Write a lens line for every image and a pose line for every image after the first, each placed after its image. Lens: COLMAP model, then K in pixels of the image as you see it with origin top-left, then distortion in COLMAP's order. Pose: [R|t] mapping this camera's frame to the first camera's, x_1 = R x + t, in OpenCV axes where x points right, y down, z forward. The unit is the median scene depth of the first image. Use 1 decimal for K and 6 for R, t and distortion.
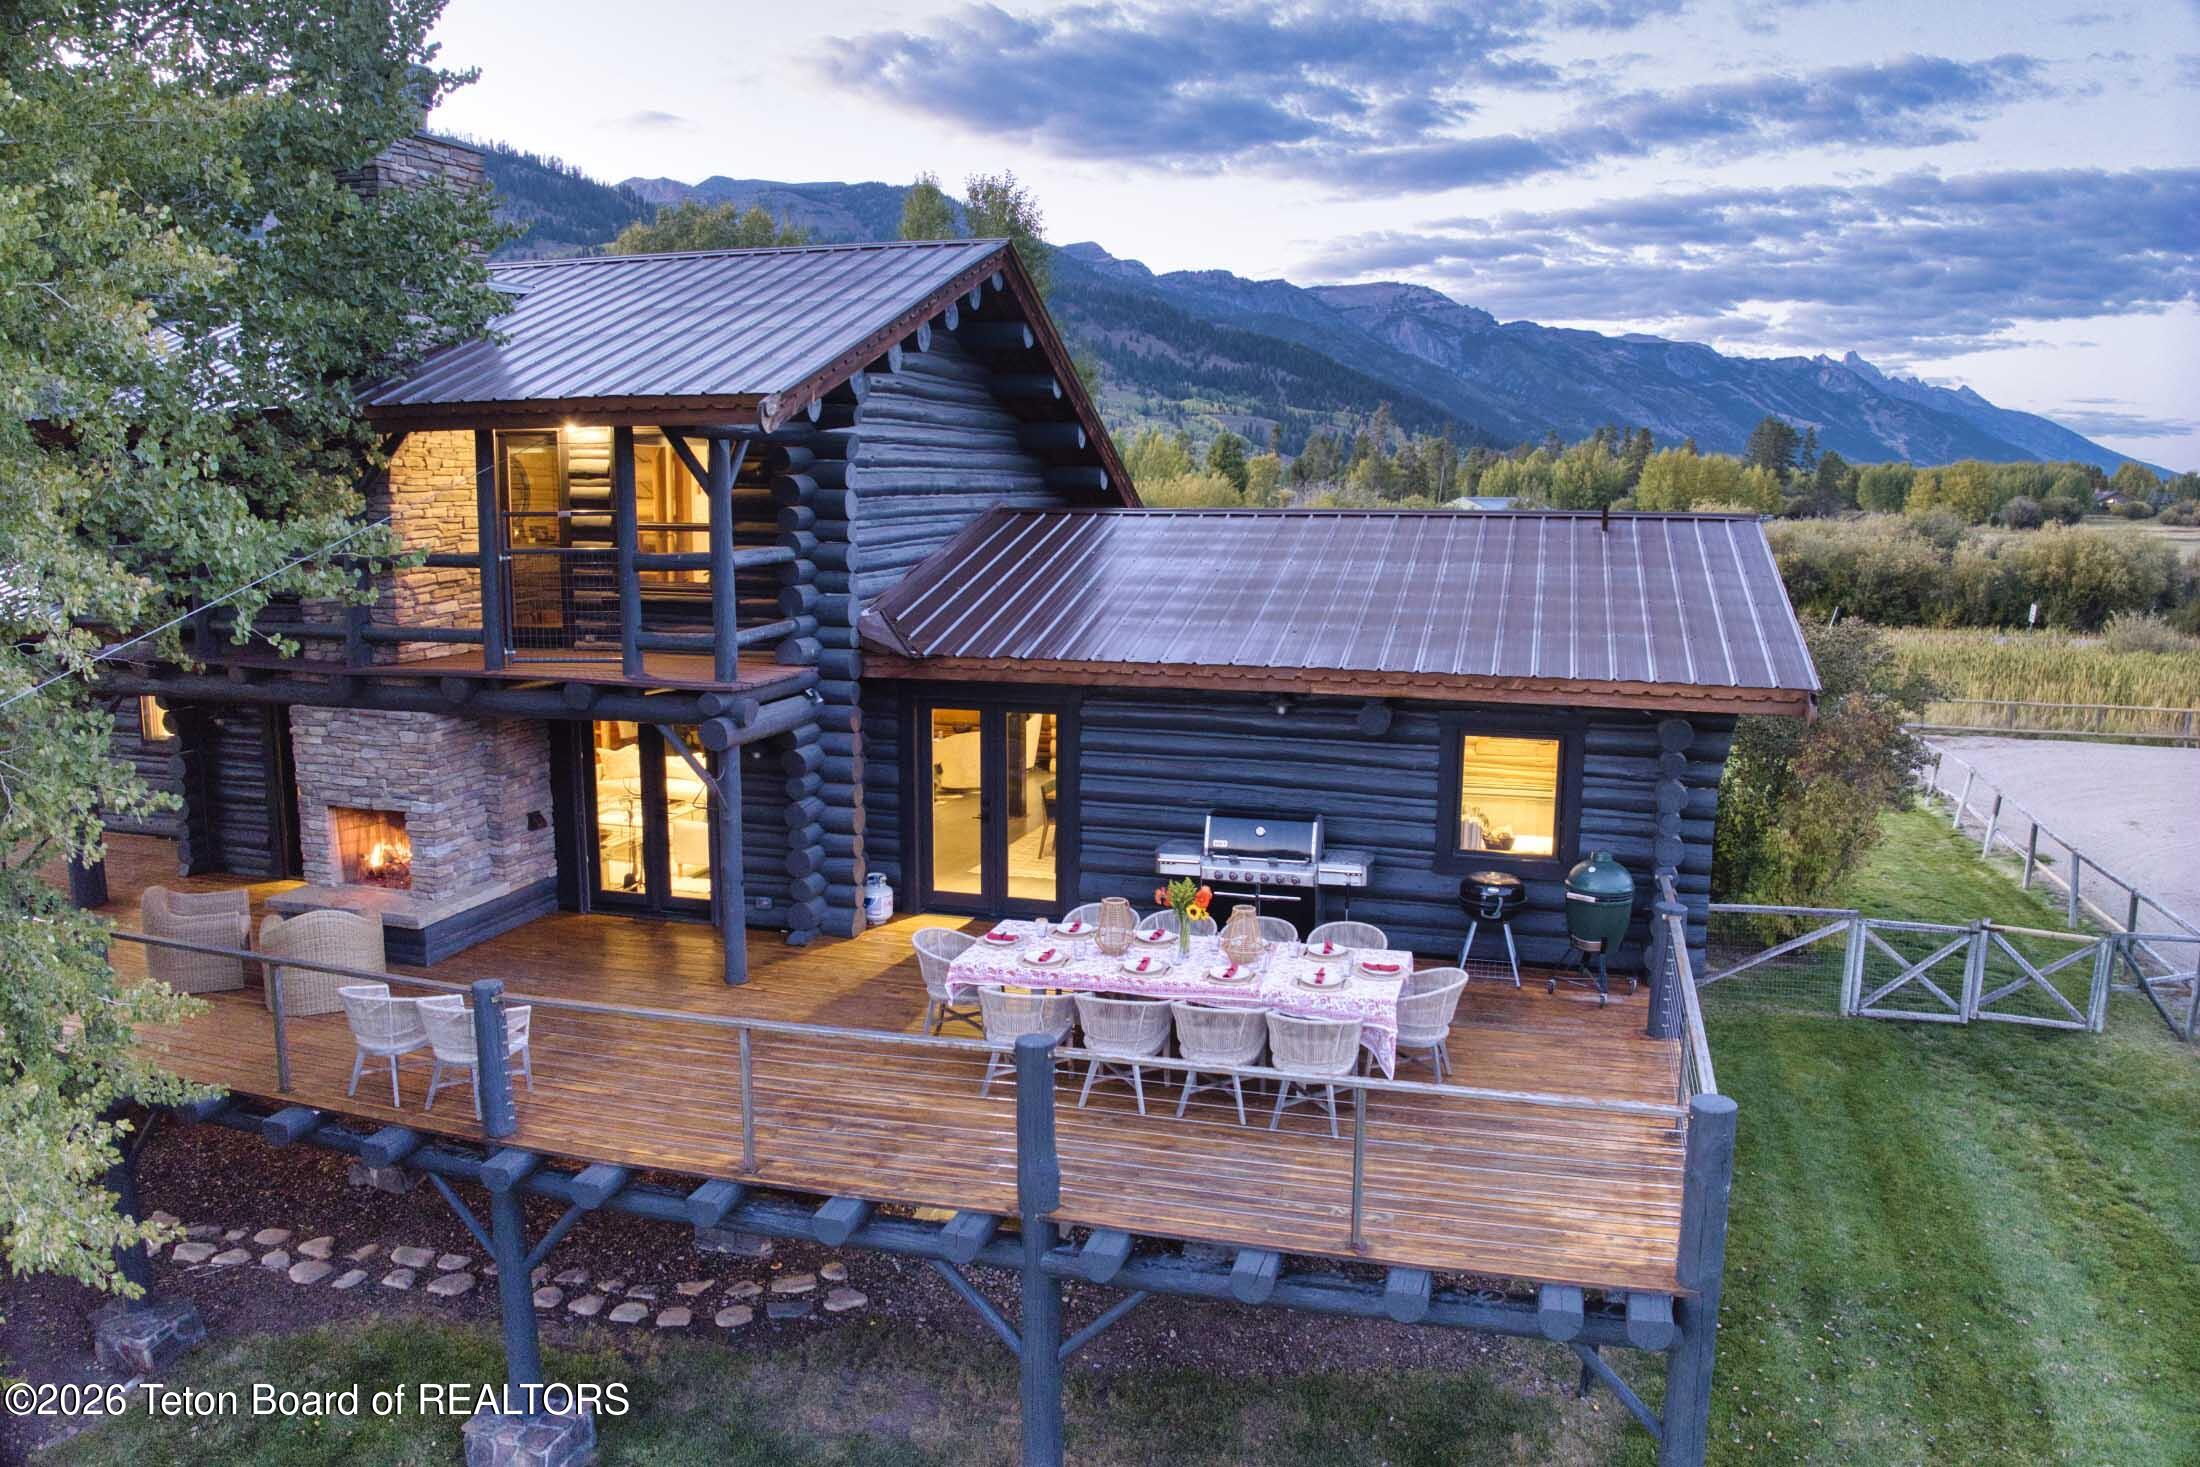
lens RADIAL K [[1583.9, 0, 1108.2], [0, 1583.9, 716.1], [0, 0, 1]] dist [-0.096710, -0.016539]
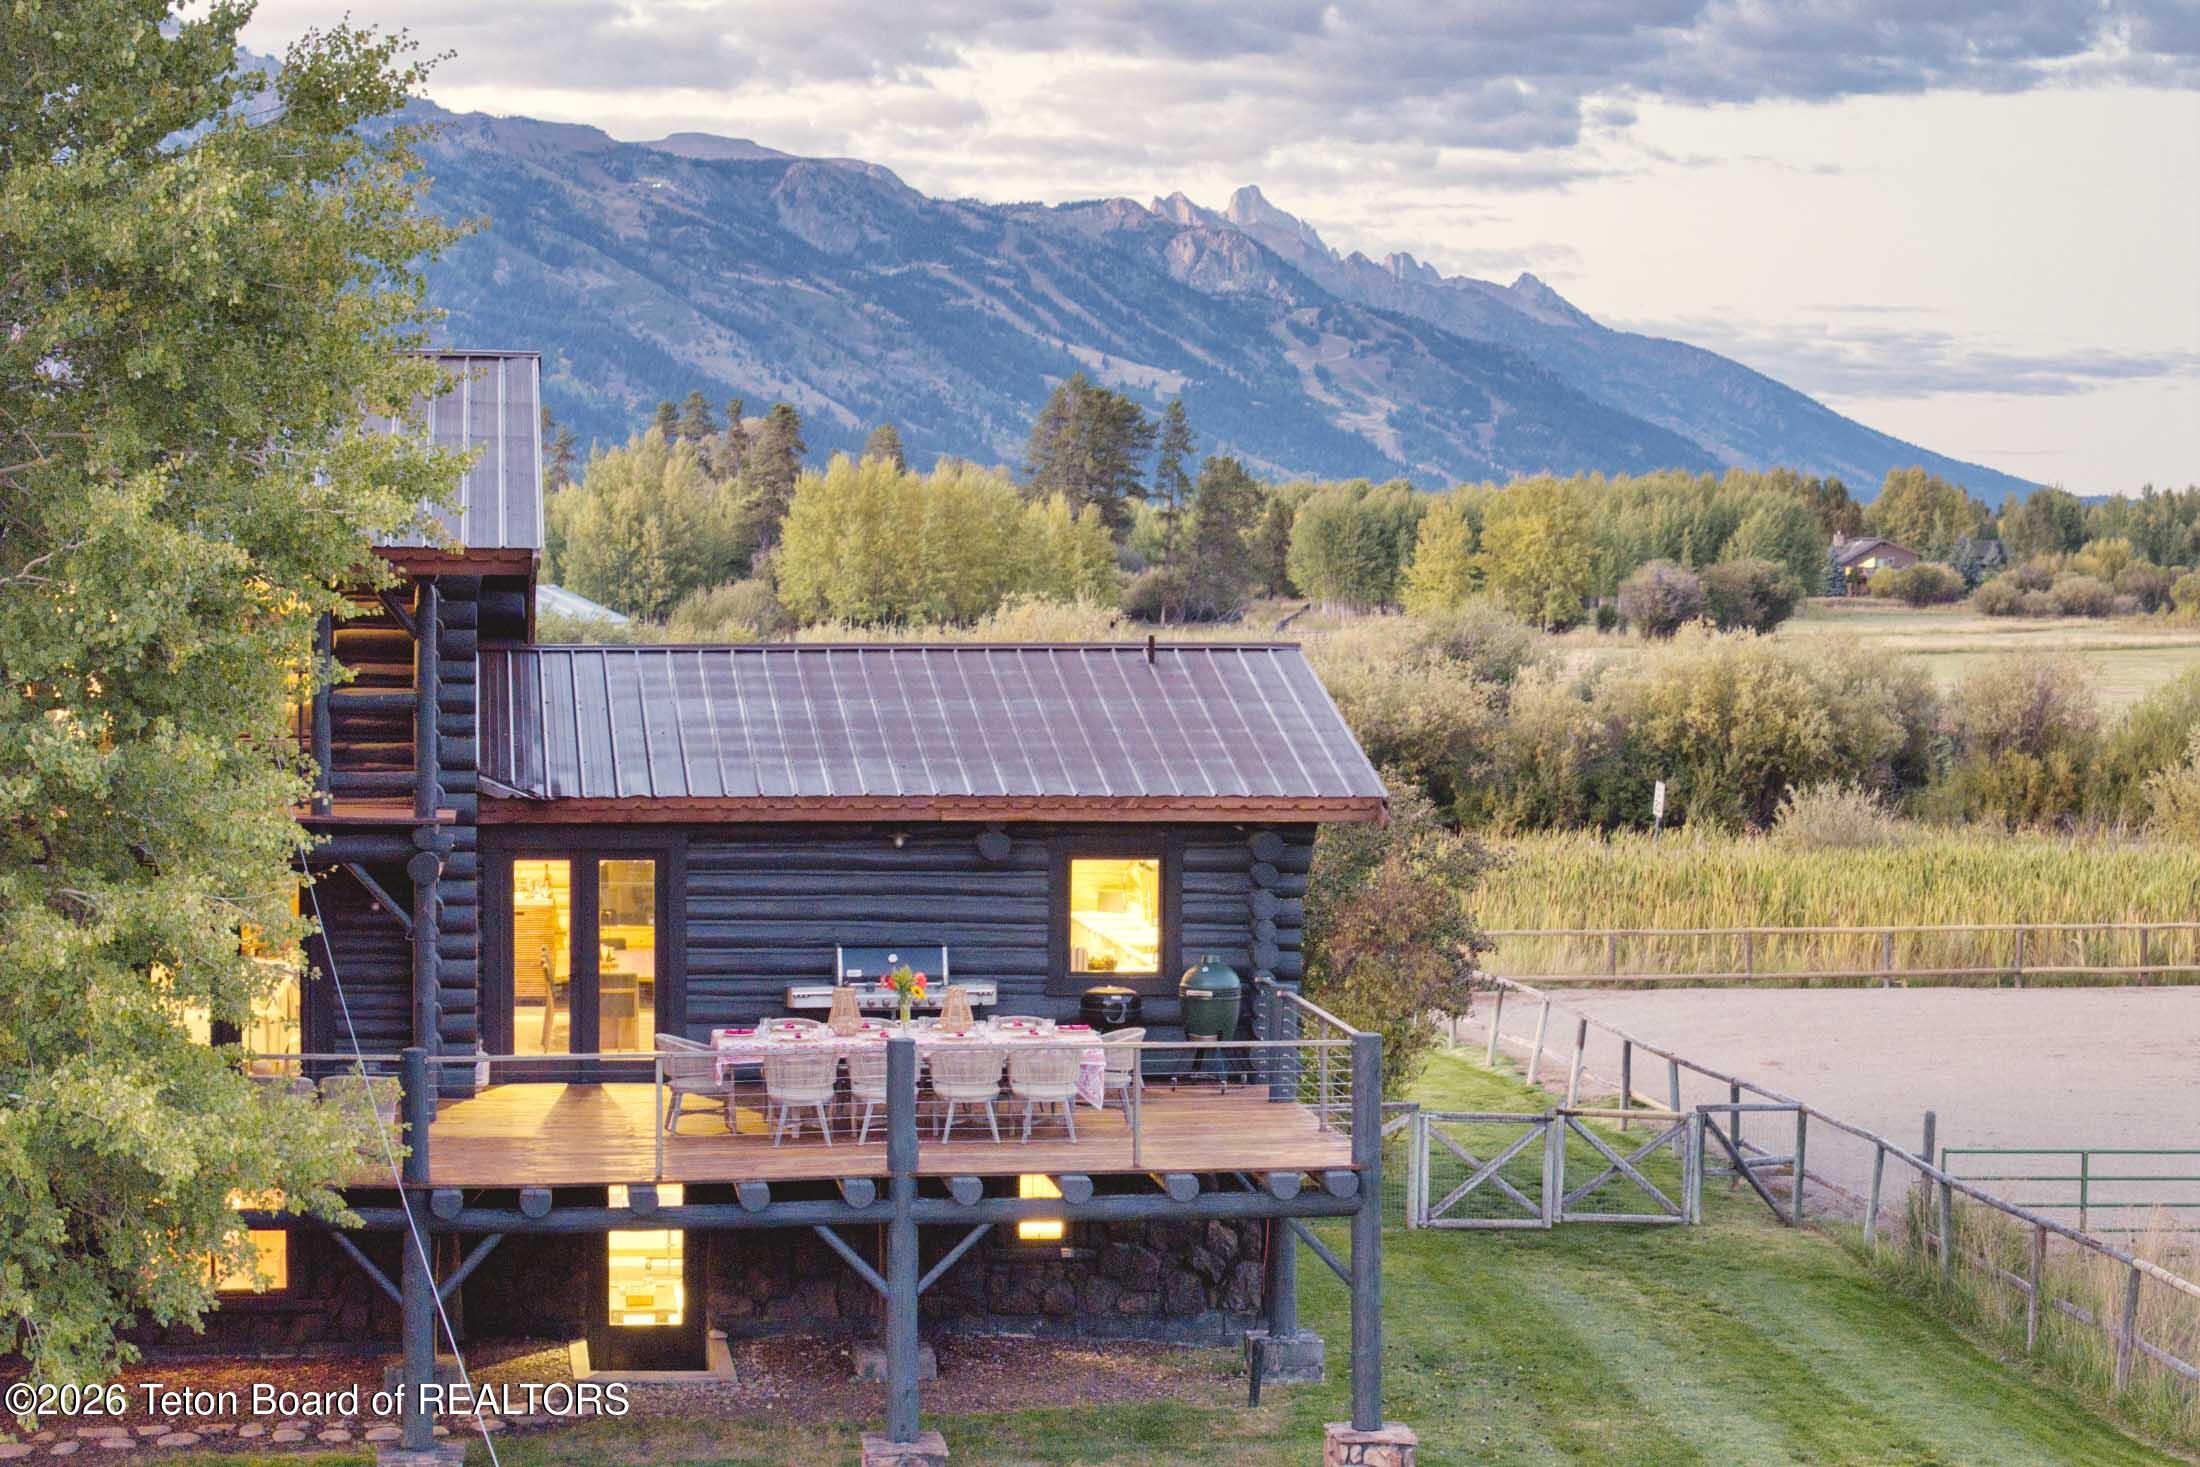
lens RADIAL K [[4814.0, 0, 1076.4], [0, 4814.0, 733.3], [0, 0, 1]] dist [-0.044534, 0.000000]
pose [[0.917518, -0.016519, 0.397351, -0.341099], [0.057864, 0.994050, -0.092288, 0.073496], [-0.393462, 0.107669, 0.913014, -0.632488]]
